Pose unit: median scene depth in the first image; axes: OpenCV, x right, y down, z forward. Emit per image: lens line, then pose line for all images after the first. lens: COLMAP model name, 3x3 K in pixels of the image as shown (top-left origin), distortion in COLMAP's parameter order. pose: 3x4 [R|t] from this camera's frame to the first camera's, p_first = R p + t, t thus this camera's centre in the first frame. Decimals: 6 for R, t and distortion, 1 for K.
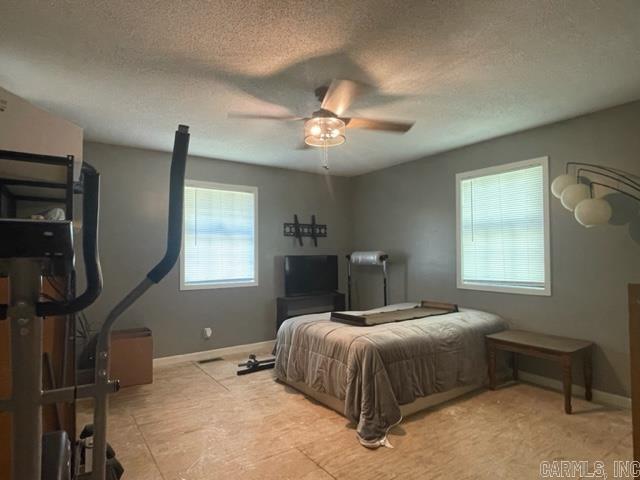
lens RADIAL K [[383.5, 0, 320.1], [0, 383.5, 240.9], [0, 0, 1]] dist [0.004062, 0.000520]
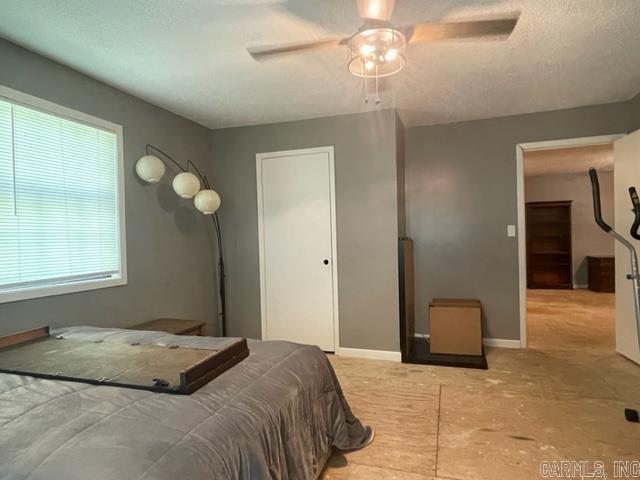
lens RADIAL K [[383.5, 0, 320.6], [0, 383.5, 240.0], [0, 0, 1]] dist [0.004062, 0.000520]
pose [[-0.594365, 0.012270, 0.804102, -0.370726], [-0.004268, 0.999821, -0.018412, 0.053066], [-0.804184, -0.014375, -0.594206, 1.111315]]
